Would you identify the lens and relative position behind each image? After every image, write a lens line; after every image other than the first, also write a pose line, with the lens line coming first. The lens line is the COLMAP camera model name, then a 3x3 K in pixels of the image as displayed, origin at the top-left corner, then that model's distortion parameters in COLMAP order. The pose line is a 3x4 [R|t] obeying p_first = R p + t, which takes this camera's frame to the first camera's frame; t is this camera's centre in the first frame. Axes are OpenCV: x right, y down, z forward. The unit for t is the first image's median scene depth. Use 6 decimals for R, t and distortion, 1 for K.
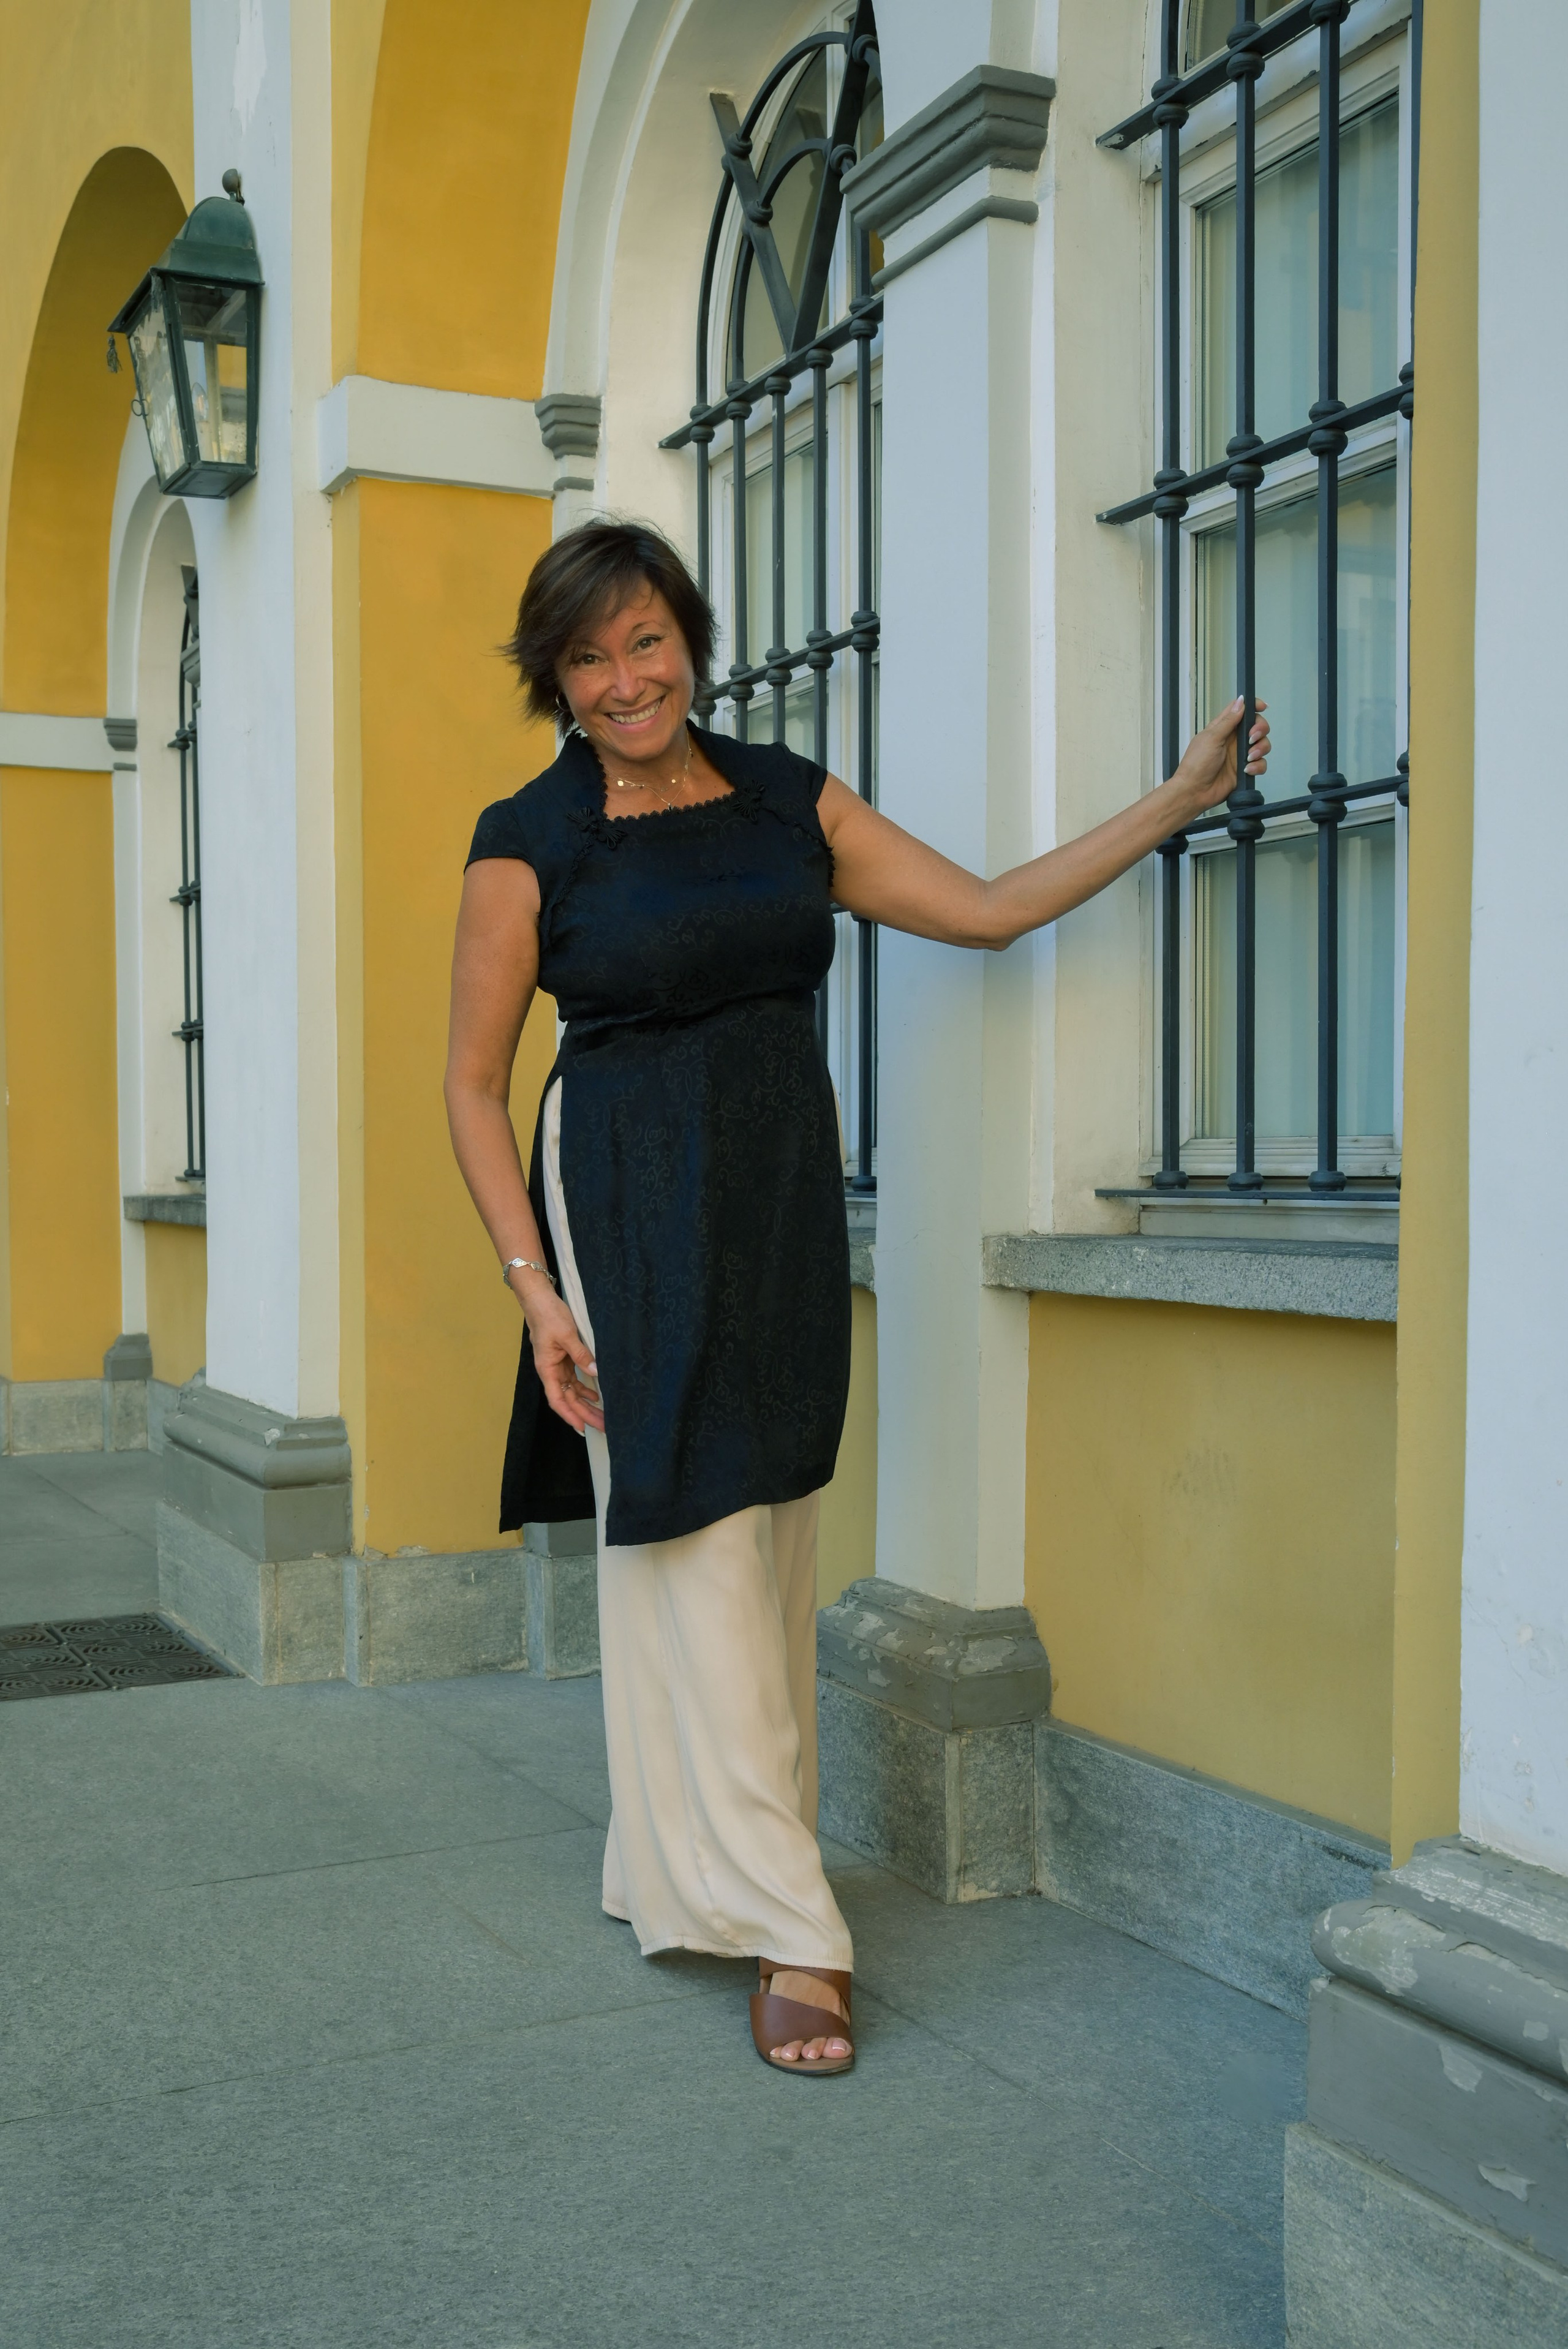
lens RADIAL K [[2459.2, 0, 828.1], [0, 2459.2, 1220.1], [0, 0, 1]] dist [-0.011751, 0.046381]
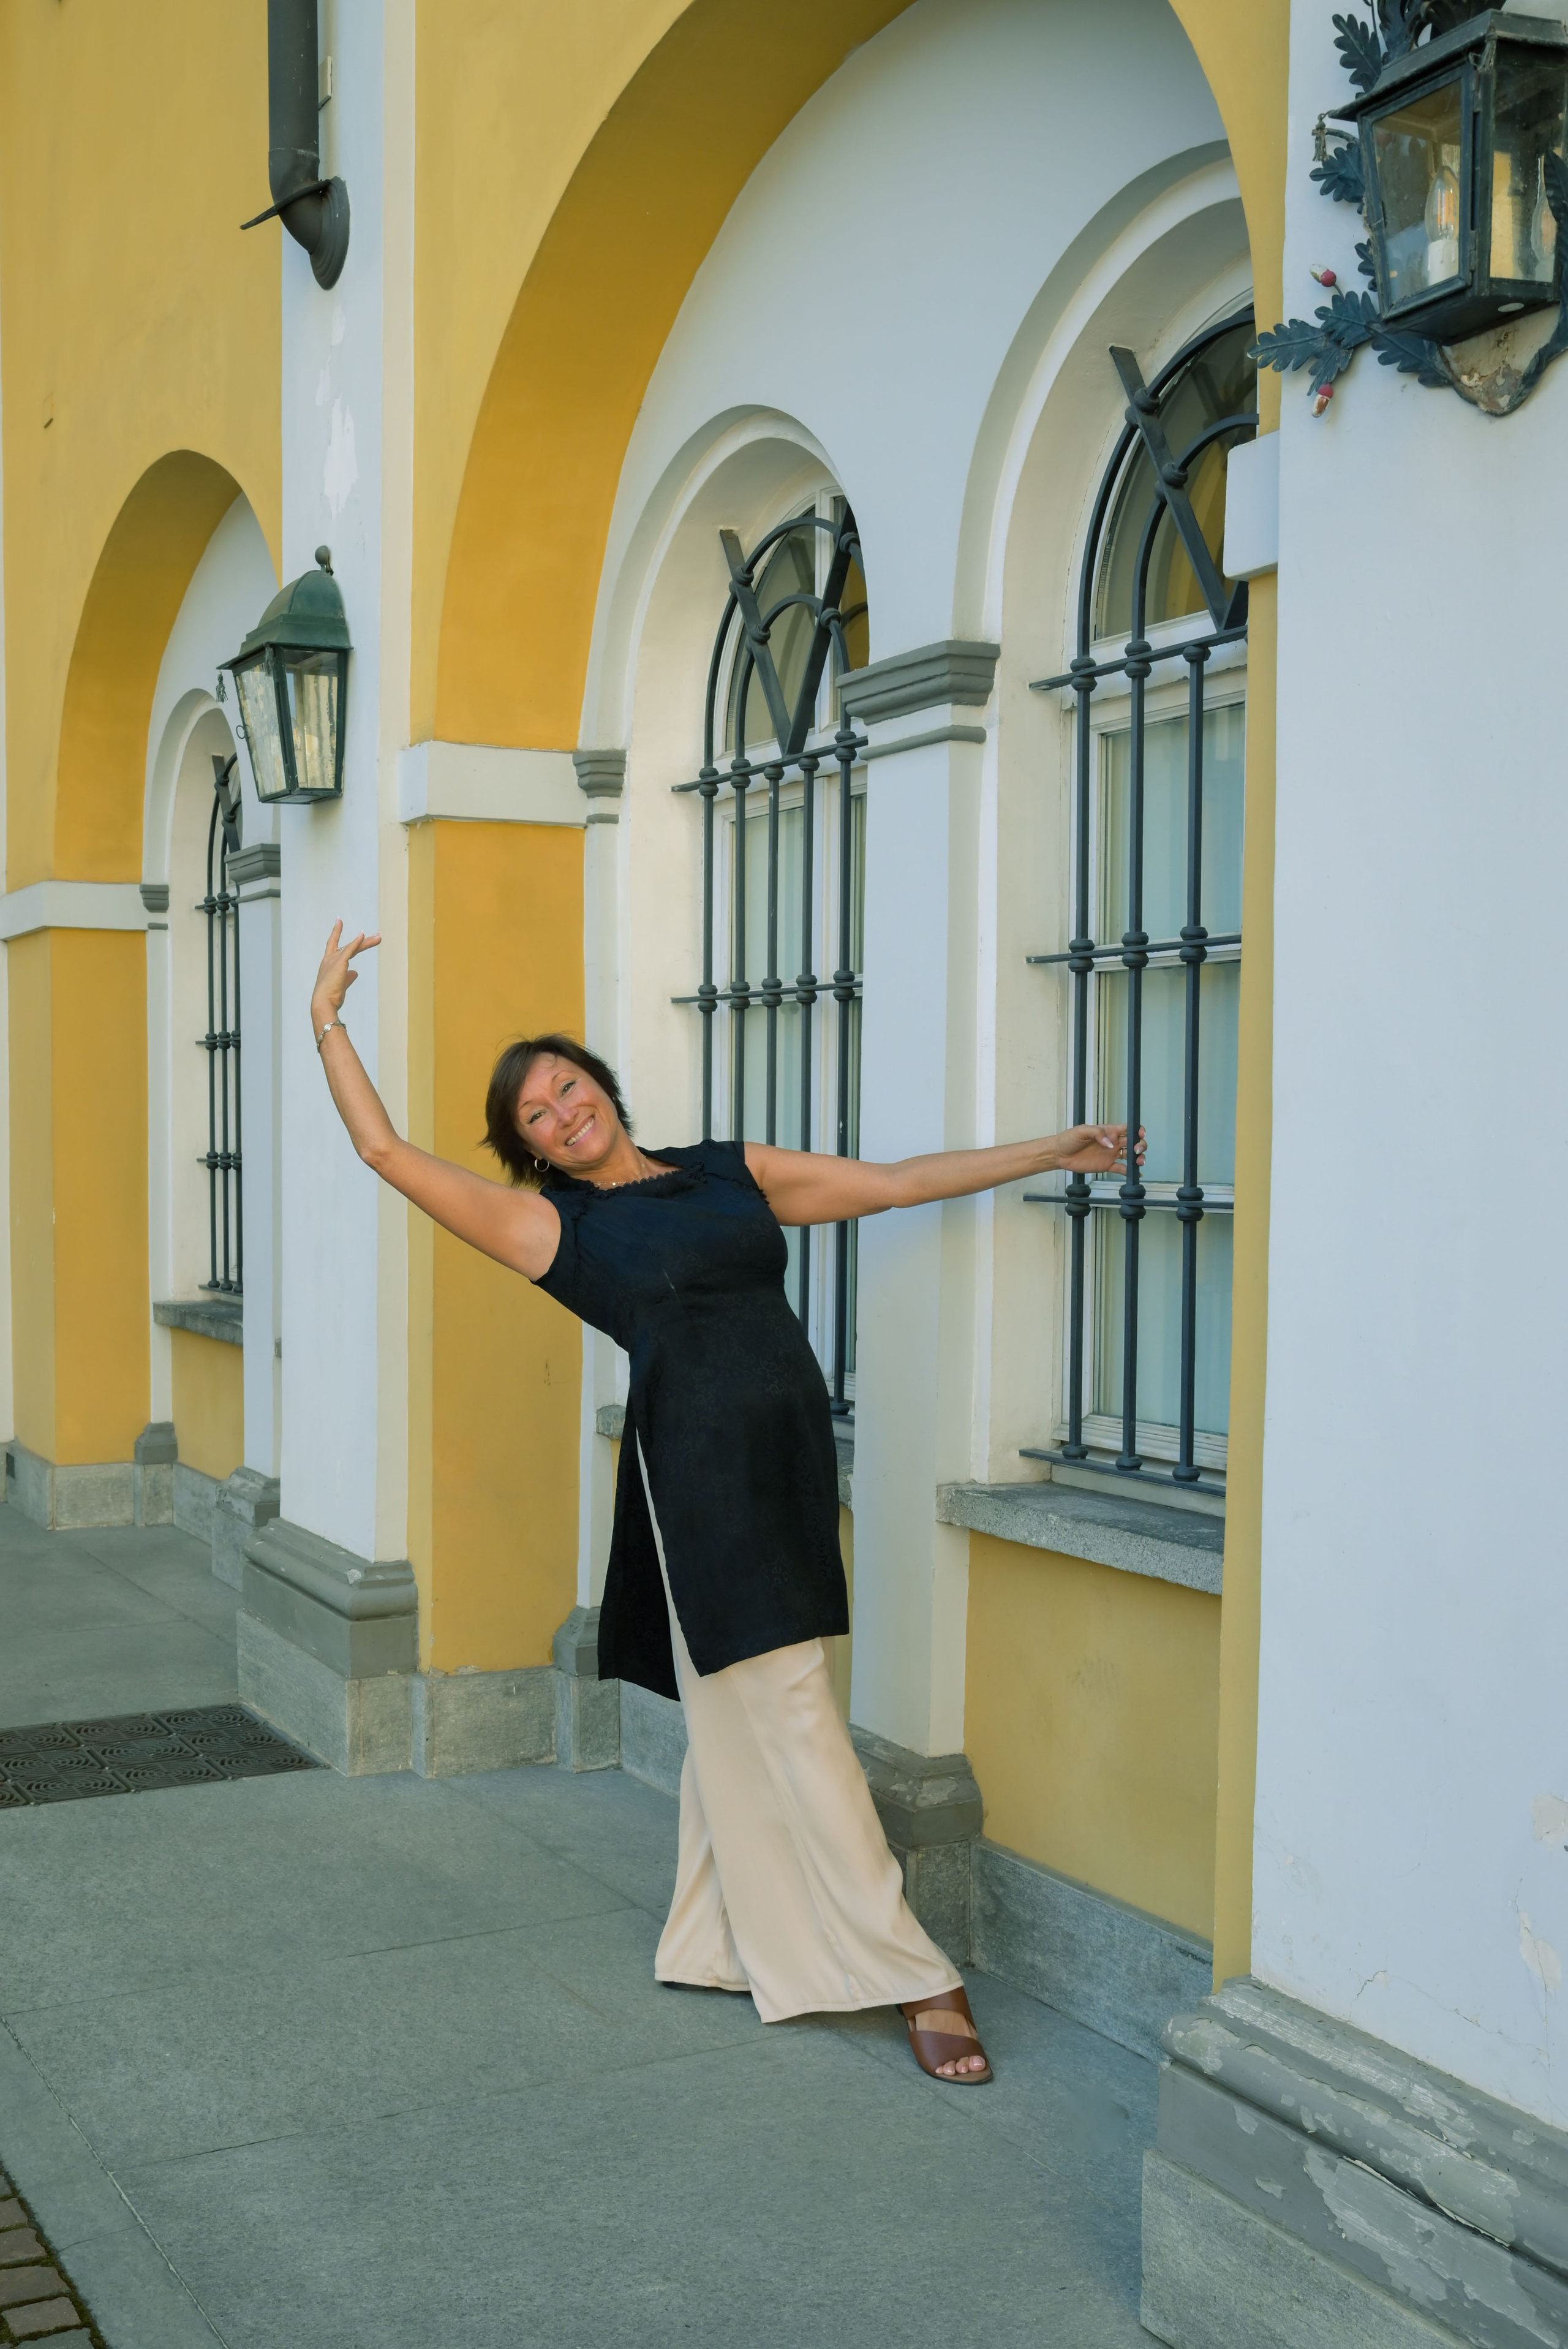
lens RADIAL K [[2402.0, 0, 783.5], [0, 2402.0, 1250.6], [0, 0, 1]] dist [-0.009164, 0.042119]
pose [[0.999696, 0.009881, 0.022585, -0.052410], [-0.010181, 0.999861, 0.013193, -0.137436], [-0.022451, -0.013419, 0.999658, -0.321537]]
